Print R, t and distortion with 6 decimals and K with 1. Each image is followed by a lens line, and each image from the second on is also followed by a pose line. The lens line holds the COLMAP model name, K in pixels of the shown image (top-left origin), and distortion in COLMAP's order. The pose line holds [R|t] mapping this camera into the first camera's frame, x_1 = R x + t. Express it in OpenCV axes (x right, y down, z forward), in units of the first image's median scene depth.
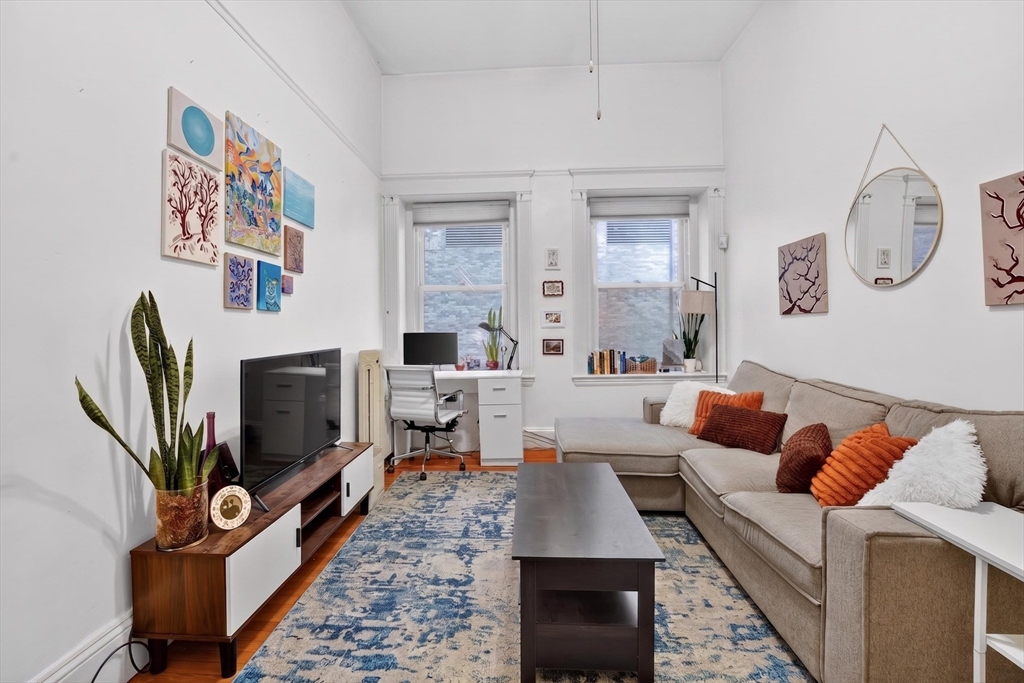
lens RADIAL K [[439.4, 0, 502.4], [0, 439.4, 324.3], [0, 0, 1]] dist [-0.024934, -0.000029]
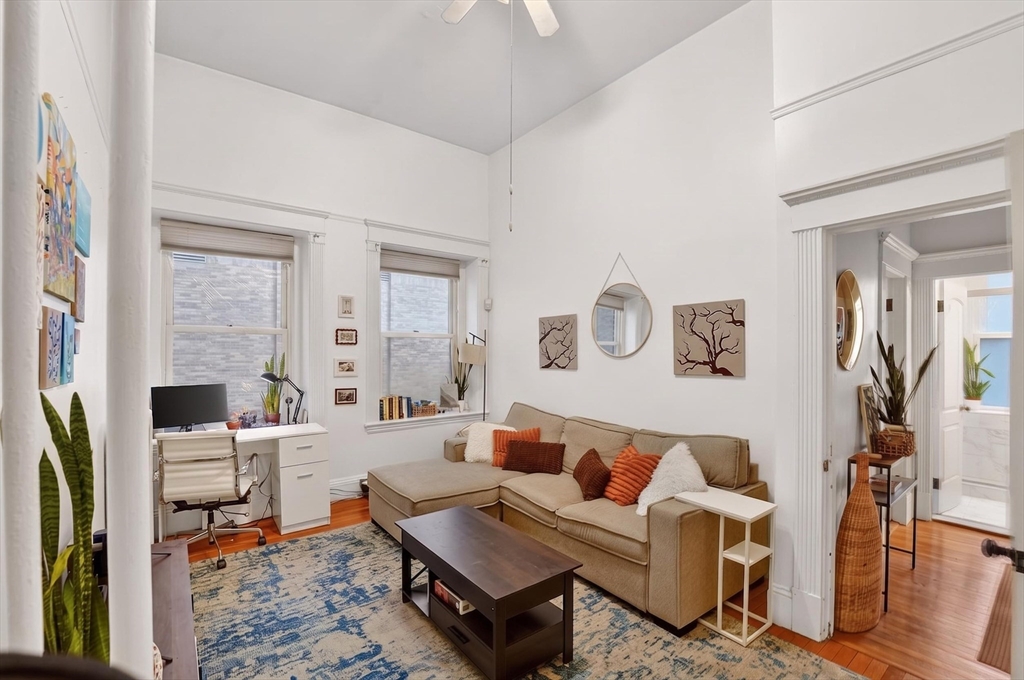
lens RADIAL K [[437.5, 0, 508.4], [0, 437.5, 354.3], [0, 0, 1]] dist [-0.024935, -0.000109]
pose [[0.762857, 0.011351, 0.646468, -0.379134], [-0.015038, 0.999887, 0.000188, -0.076288], [-0.646393, -0.009865, 0.762941, 0.033020]]
